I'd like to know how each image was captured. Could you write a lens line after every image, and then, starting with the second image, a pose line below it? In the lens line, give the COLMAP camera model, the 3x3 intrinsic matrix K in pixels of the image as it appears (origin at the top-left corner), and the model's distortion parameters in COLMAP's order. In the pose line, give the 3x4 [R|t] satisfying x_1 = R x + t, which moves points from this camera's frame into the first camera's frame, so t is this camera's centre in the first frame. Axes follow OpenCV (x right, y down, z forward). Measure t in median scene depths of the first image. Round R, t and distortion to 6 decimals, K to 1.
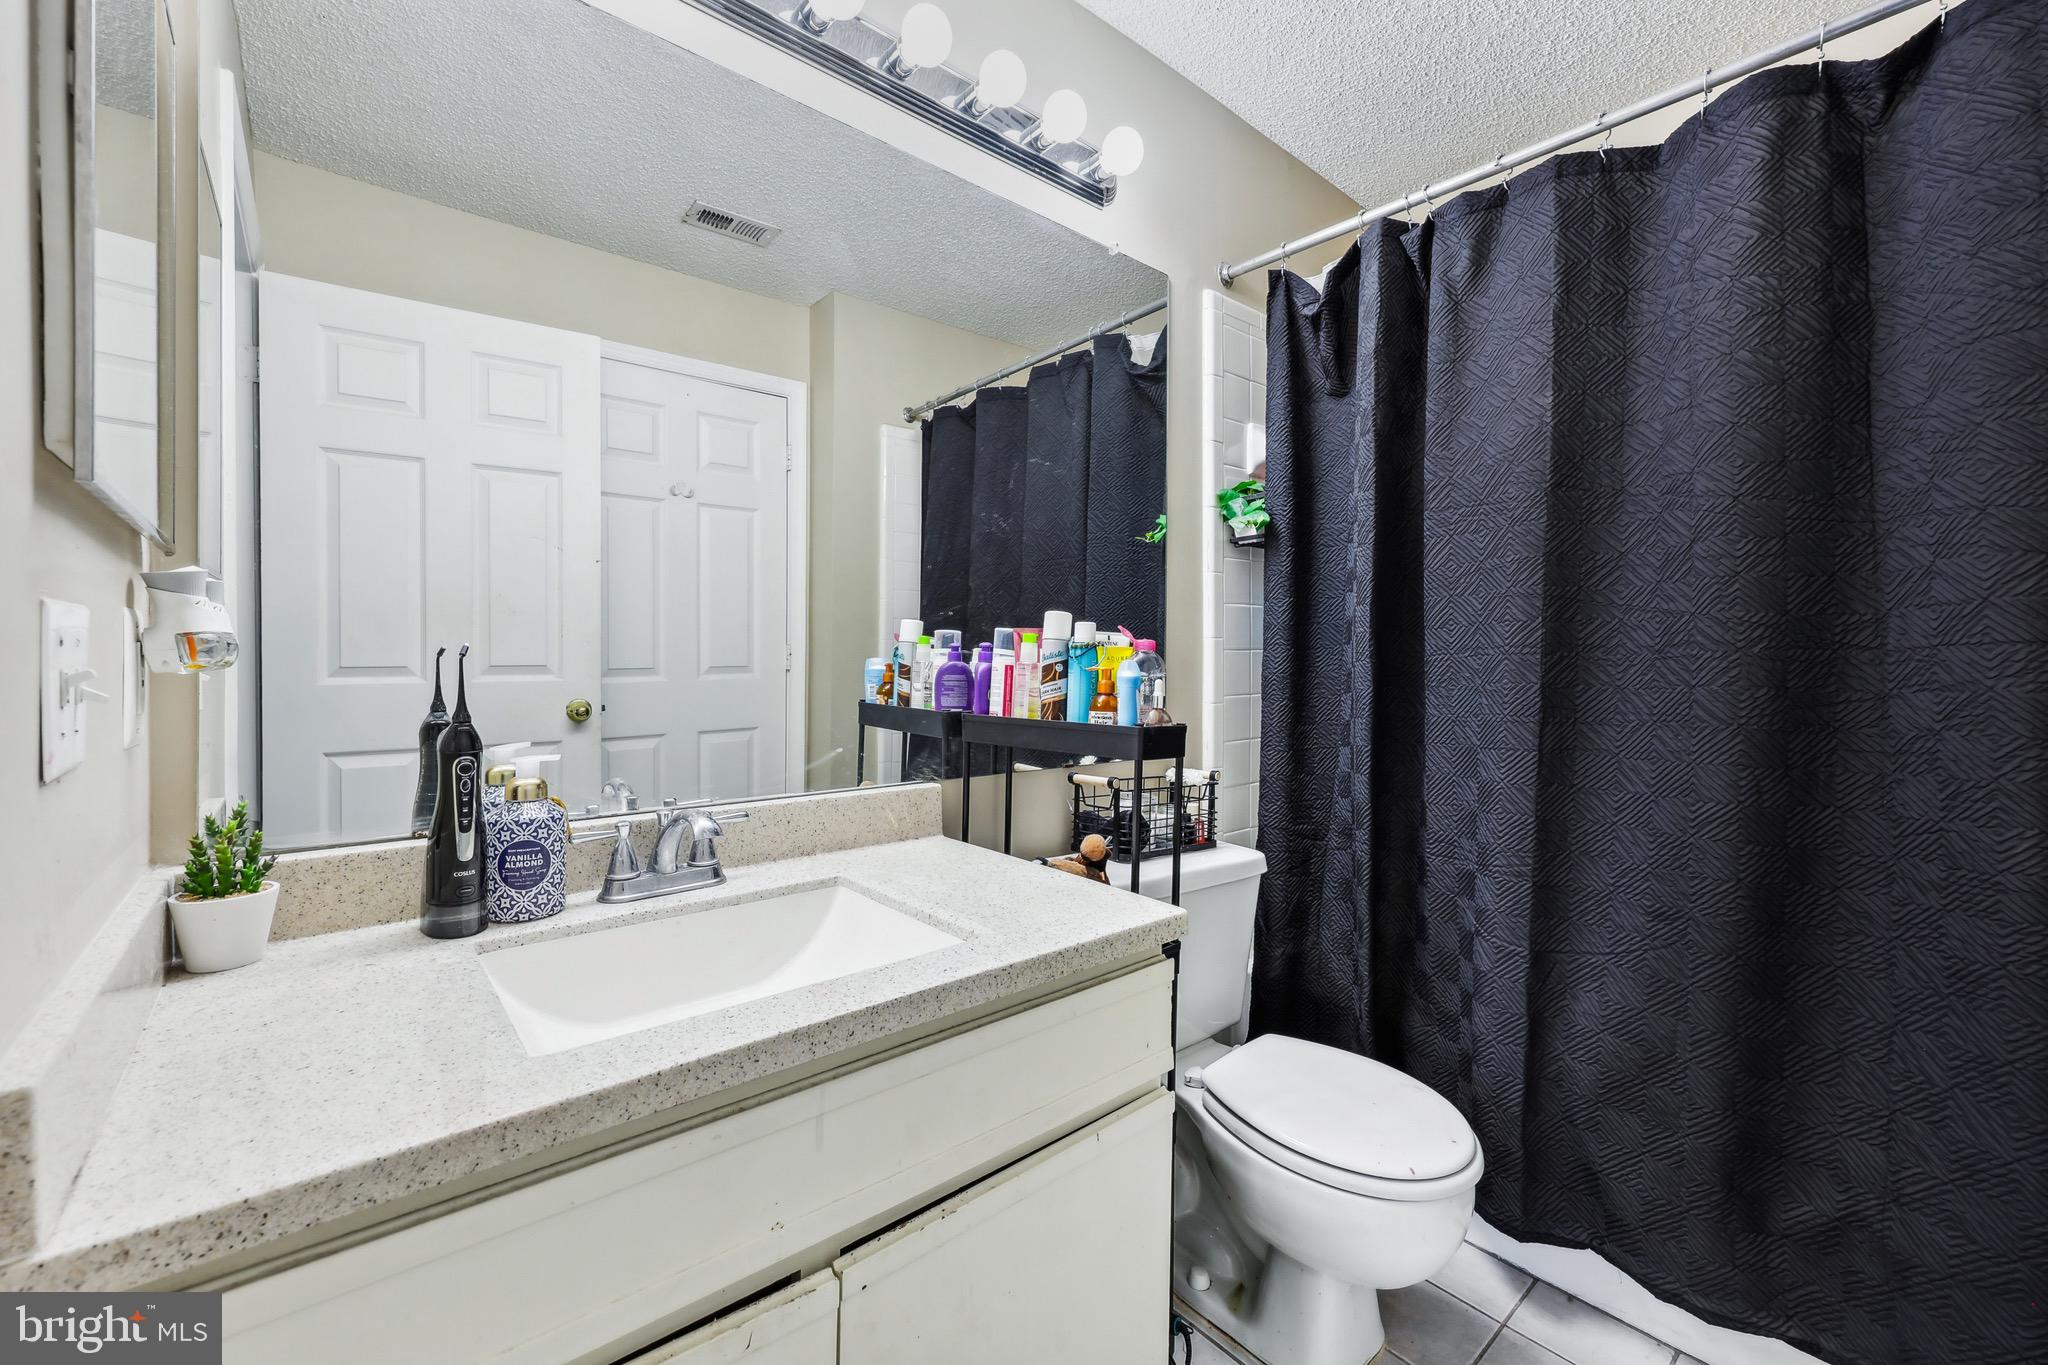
lens RADIAL K [[833.2, 0, 1027.0], [0, 833.2, 666.0], [0, 0, 1]] dist [0.001403, 0.000300]
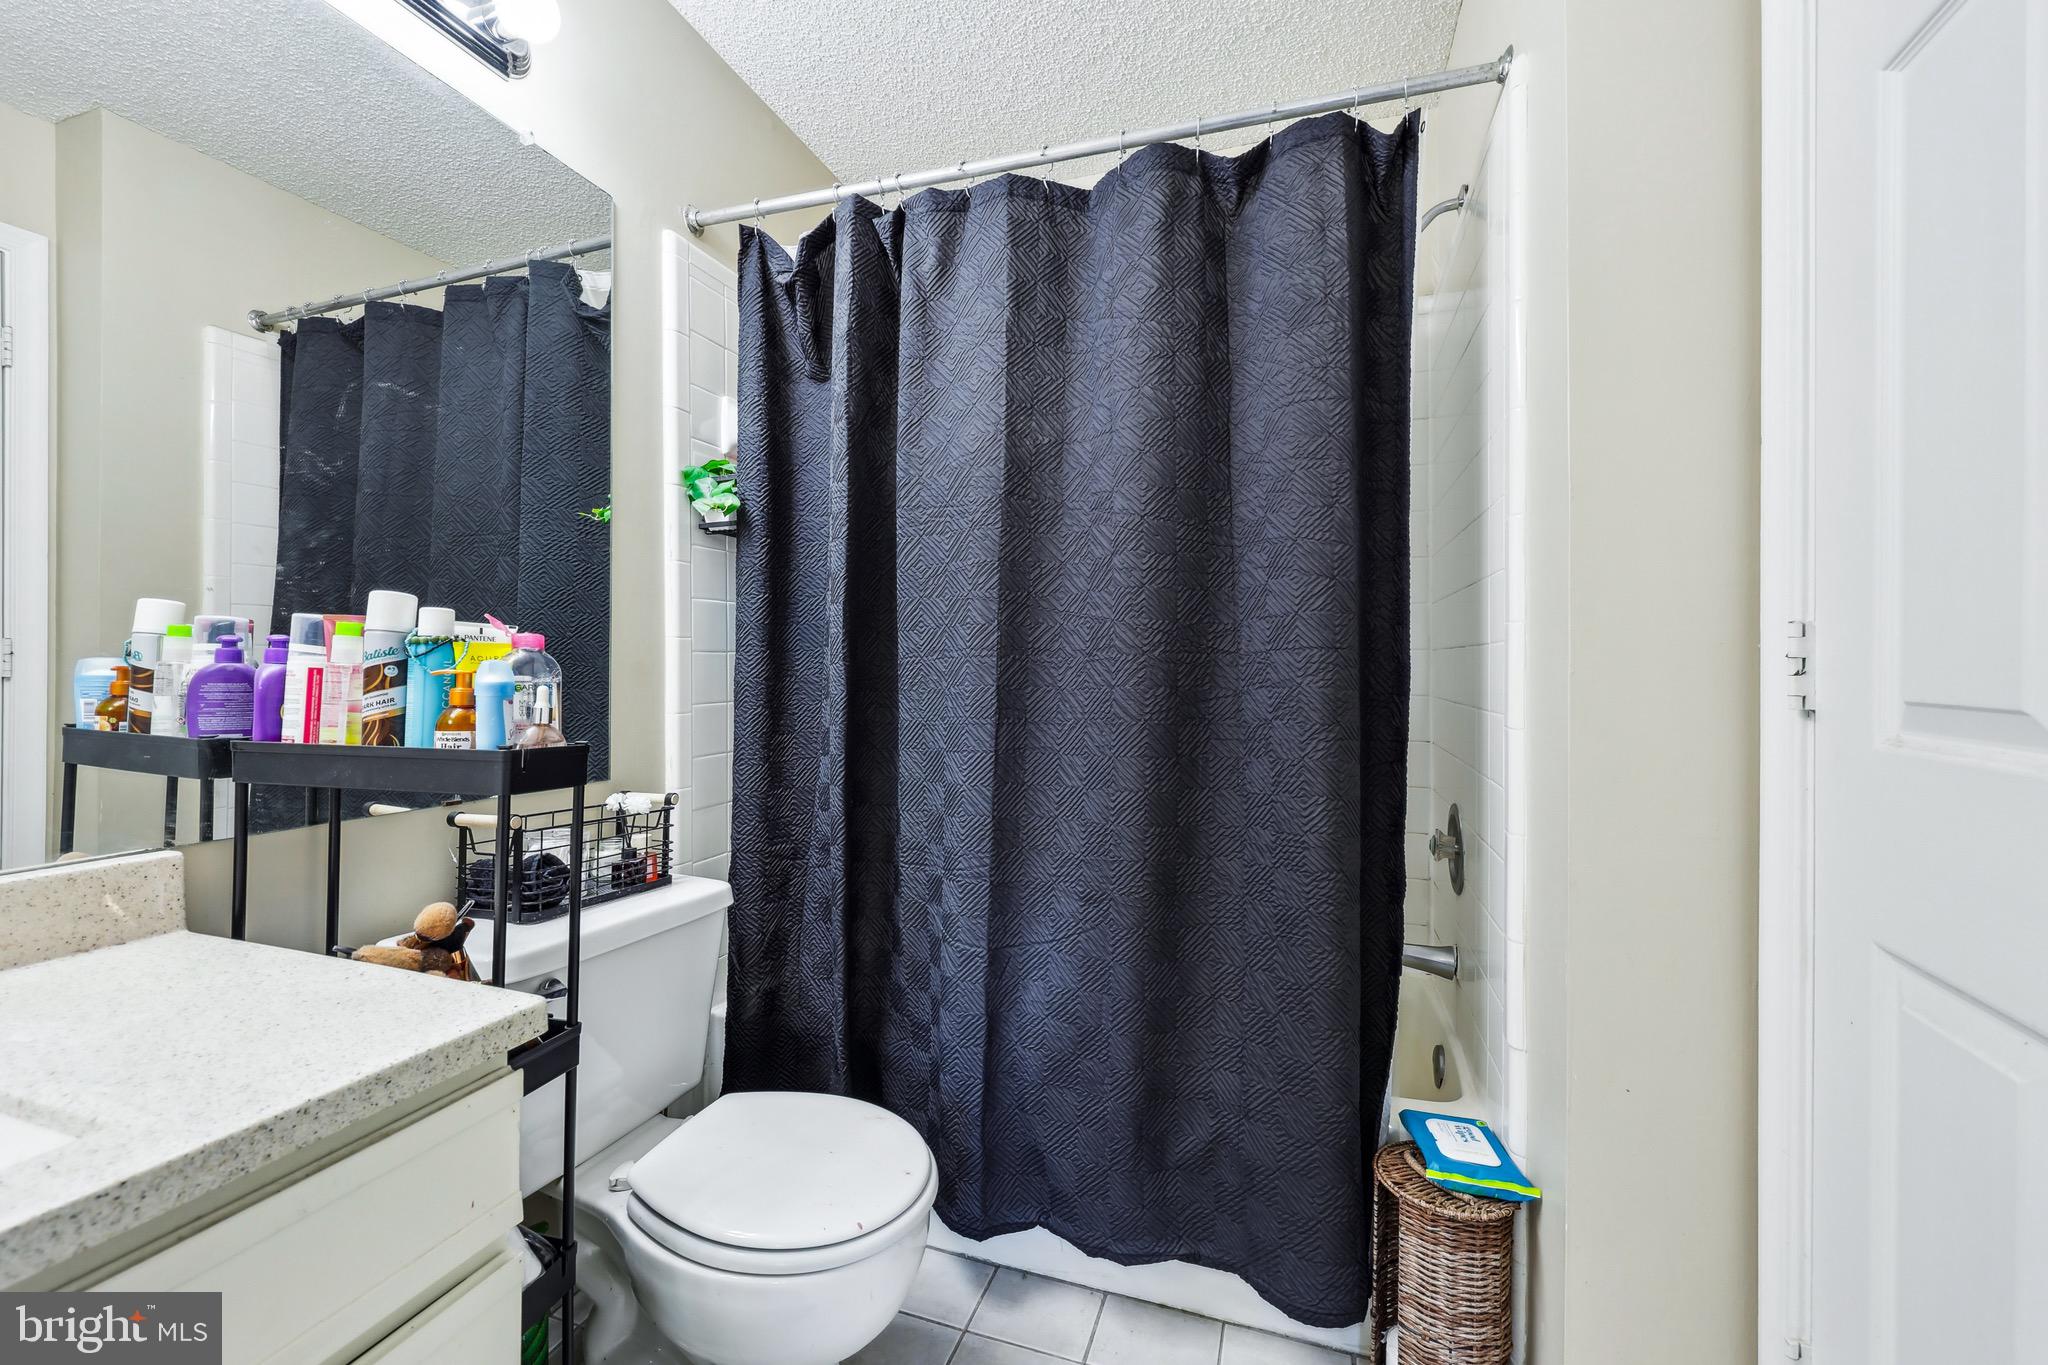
lens RADIAL K [[833.2, 0, 1026.4], [0, 833.2, 672.1], [0, 0, 1]] dist [0.001403, 0.000300]
pose [[0.860944, -0.003328, 0.508690, 0.129454], [0.003760, 0.999993, 0.000177, 0.004360], [-0.508687, 0.001760, 0.860950, 0.104270]]
